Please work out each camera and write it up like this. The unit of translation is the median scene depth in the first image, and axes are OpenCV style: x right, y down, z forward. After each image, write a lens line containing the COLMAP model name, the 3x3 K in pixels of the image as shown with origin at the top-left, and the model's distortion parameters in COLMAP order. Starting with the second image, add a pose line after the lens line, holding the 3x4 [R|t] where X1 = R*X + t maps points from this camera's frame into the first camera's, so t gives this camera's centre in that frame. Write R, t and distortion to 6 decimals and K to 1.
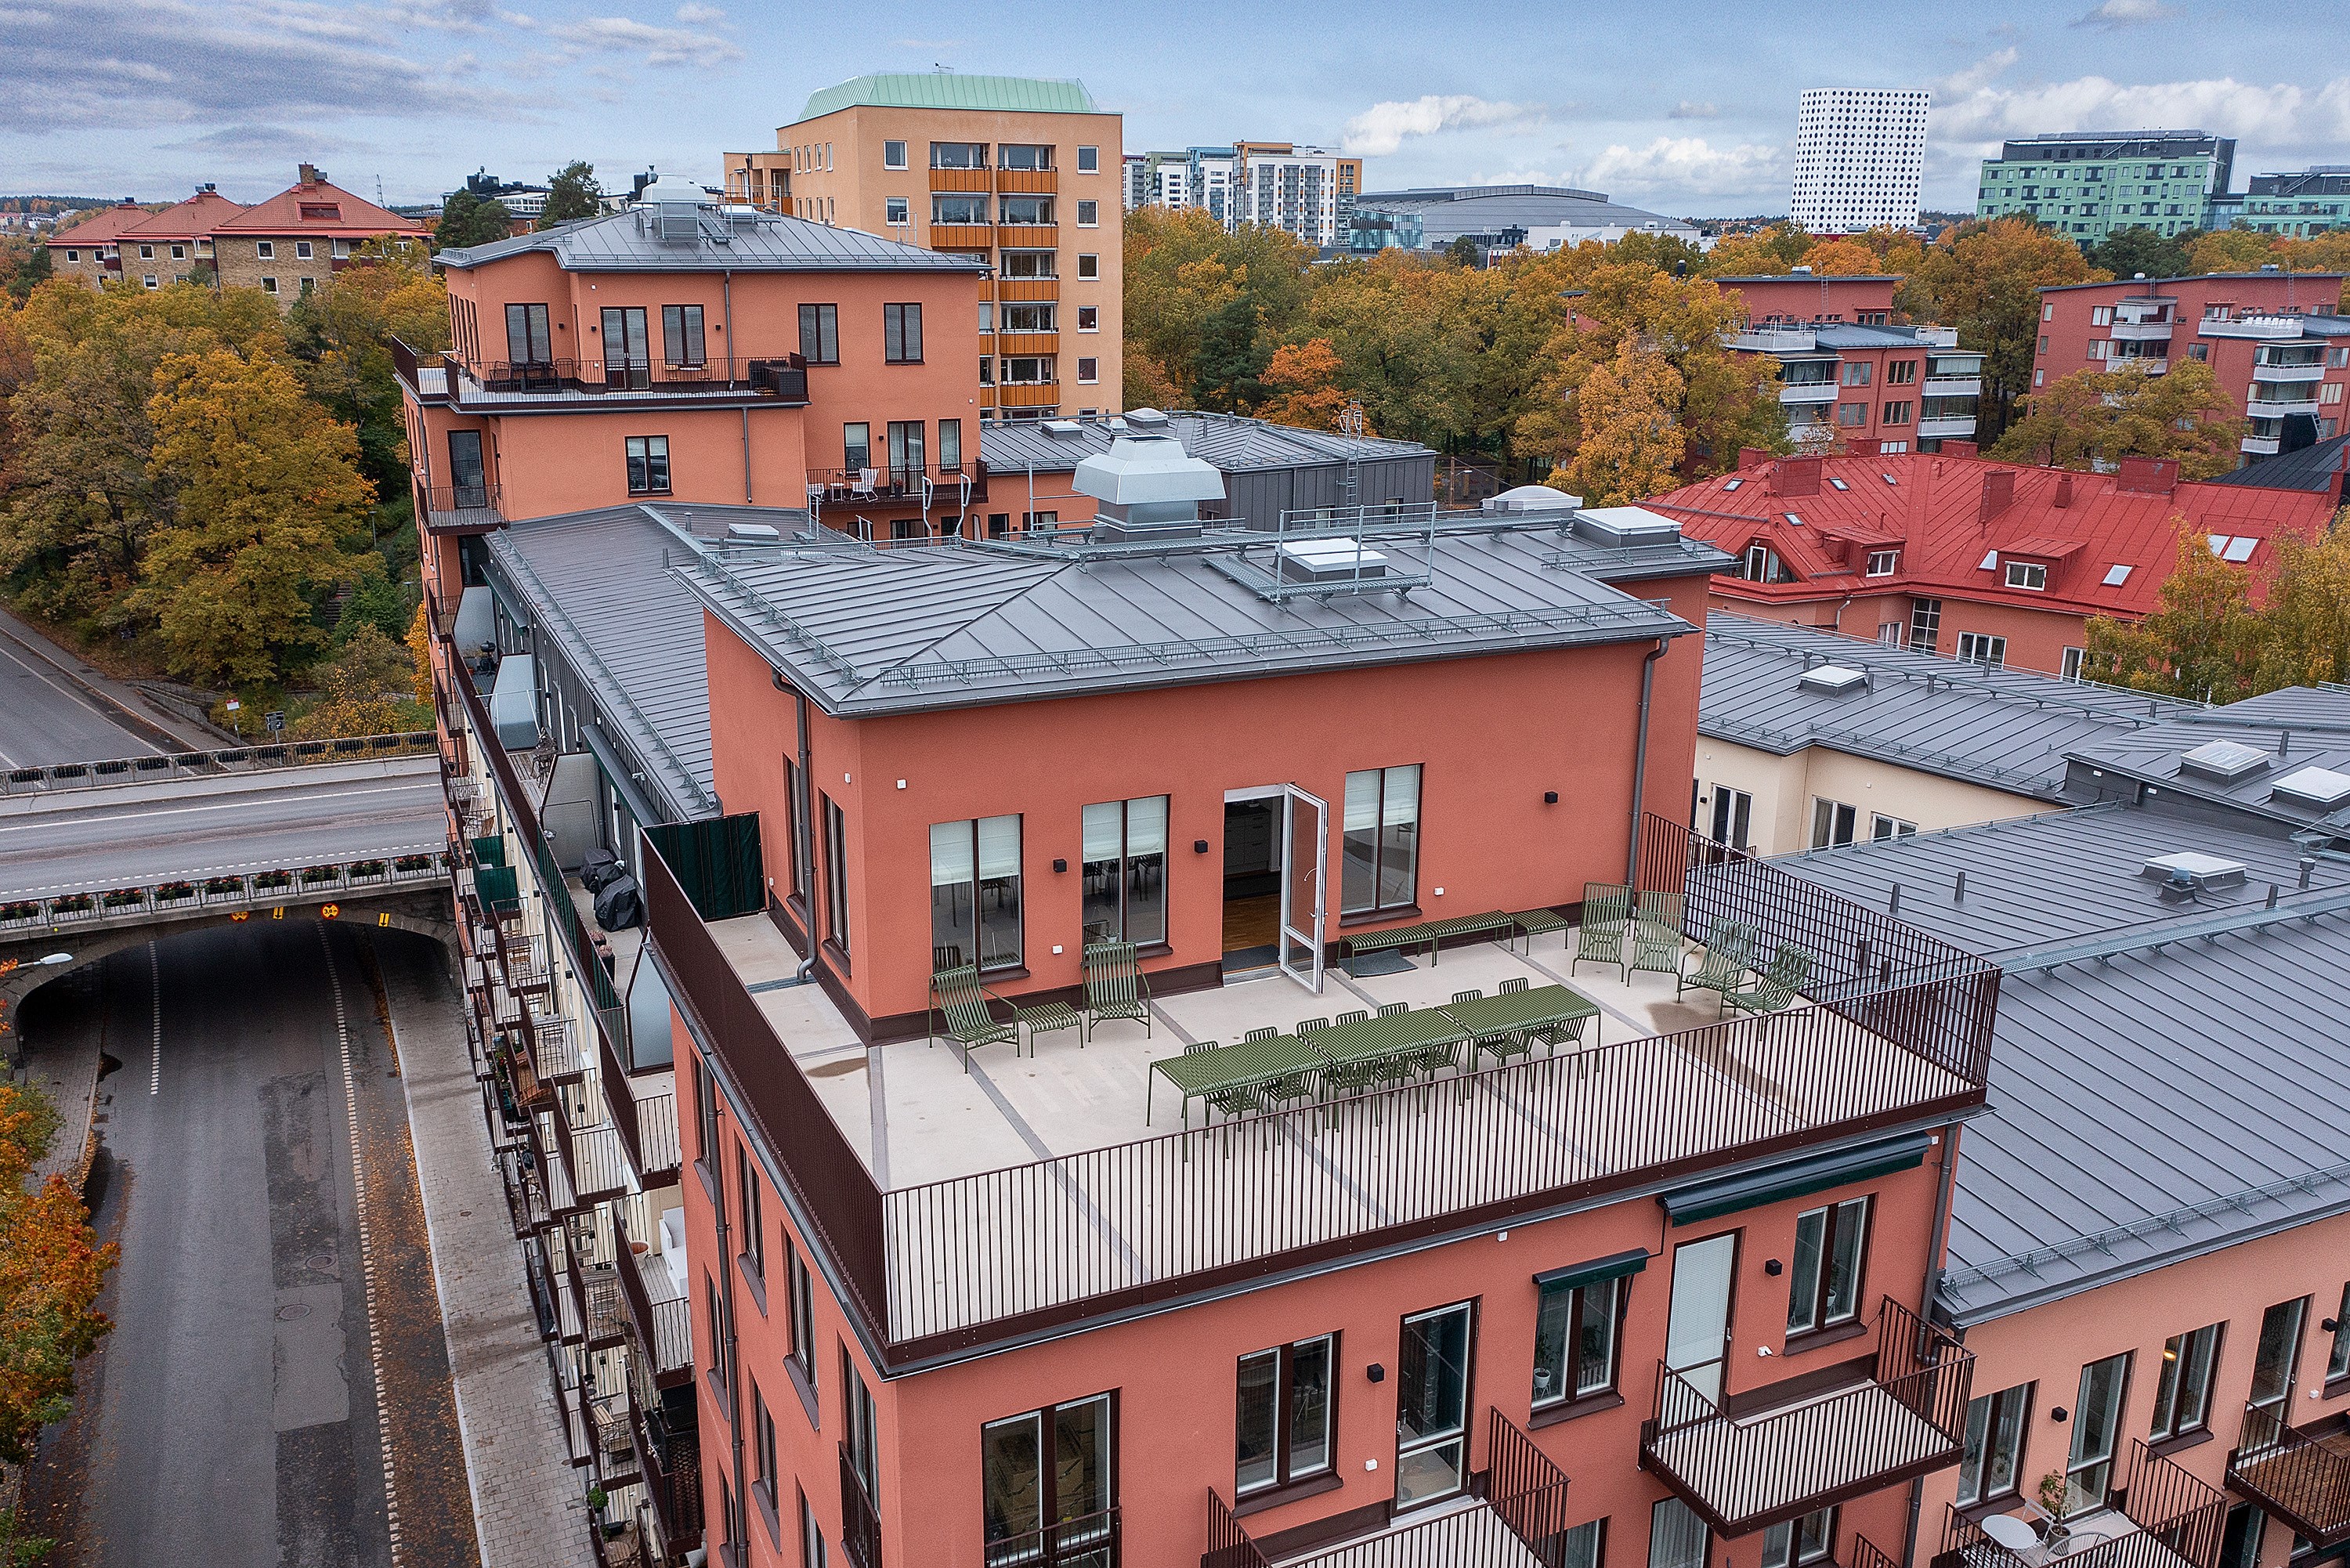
lens RADIAL K [[1882.2, 0, 1175.0], [0, 1882.2, 784.0], [0, 0, 1]] dist [0.023306, 0.009495]
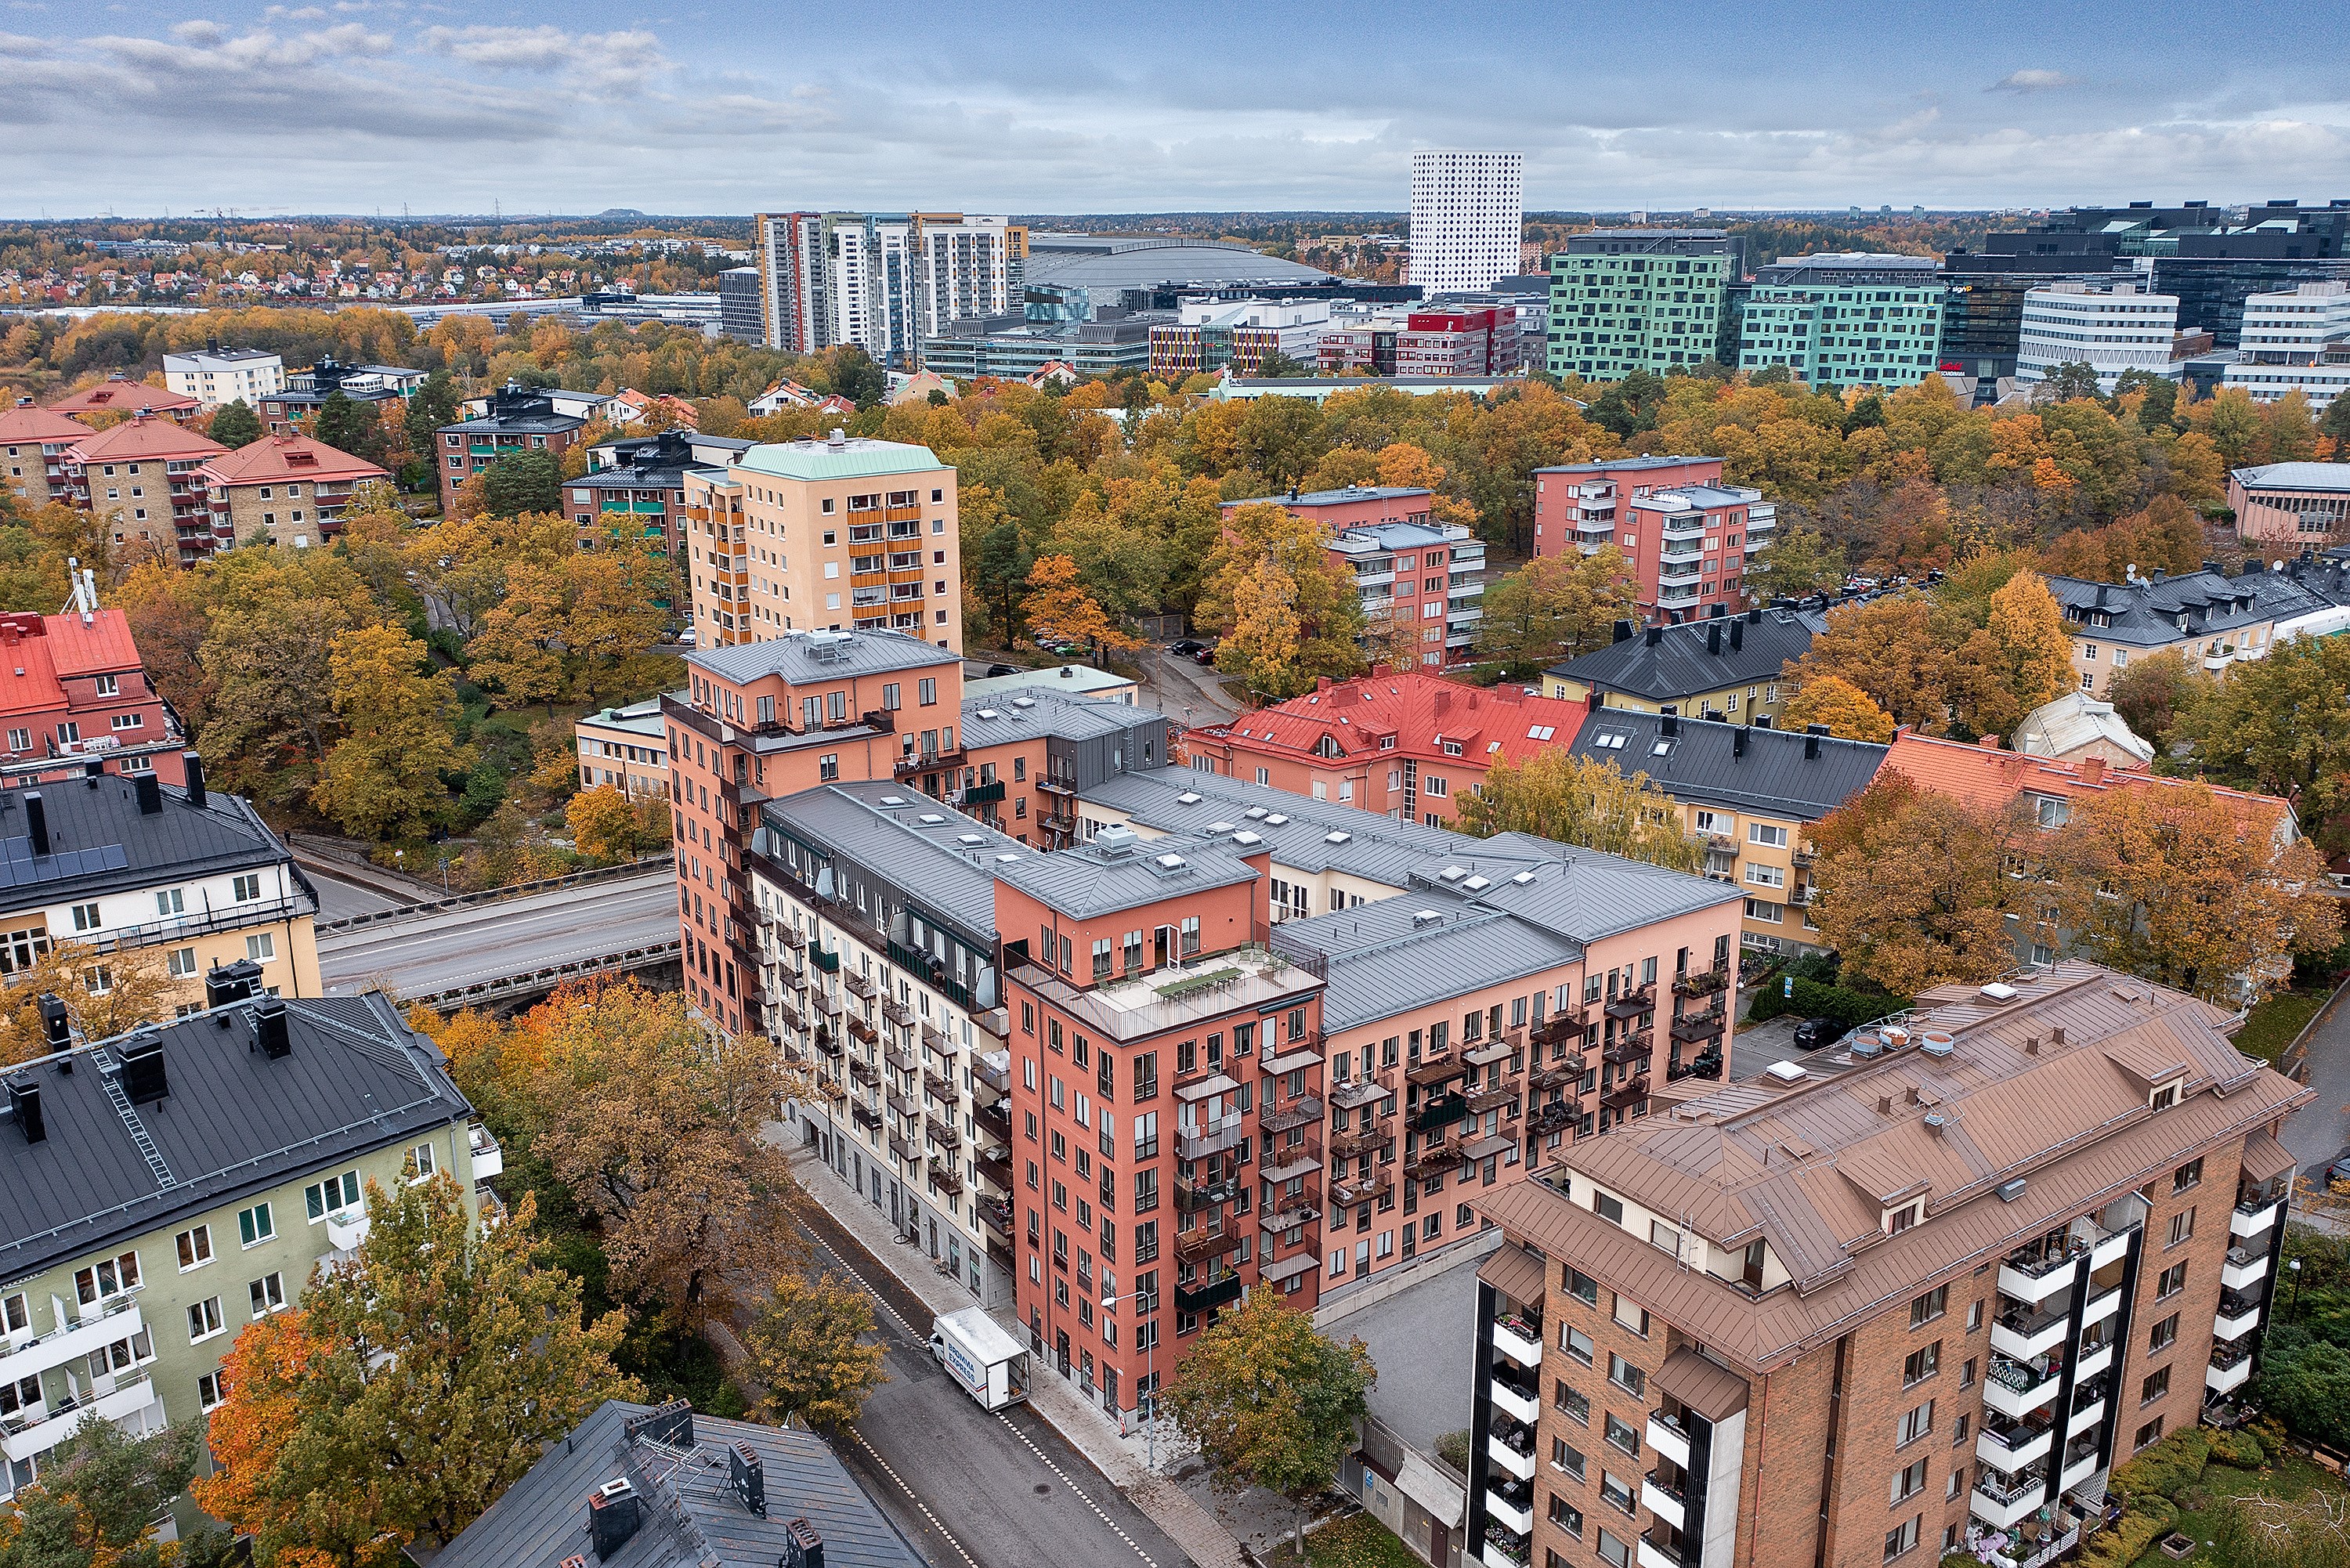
lens RADIAL K [[1882.2, 0, 1175.0], [0, 1882.2, 784.0], [0, 0, 1]] dist [0.023306, 0.009495]
pose [[0.984369, -0.059843, 0.165642, -0.174051], [0.059893, 0.998194, 0.004698, -0.095293], [-0.165624, 0.005296, 0.986175, -0.904876]]
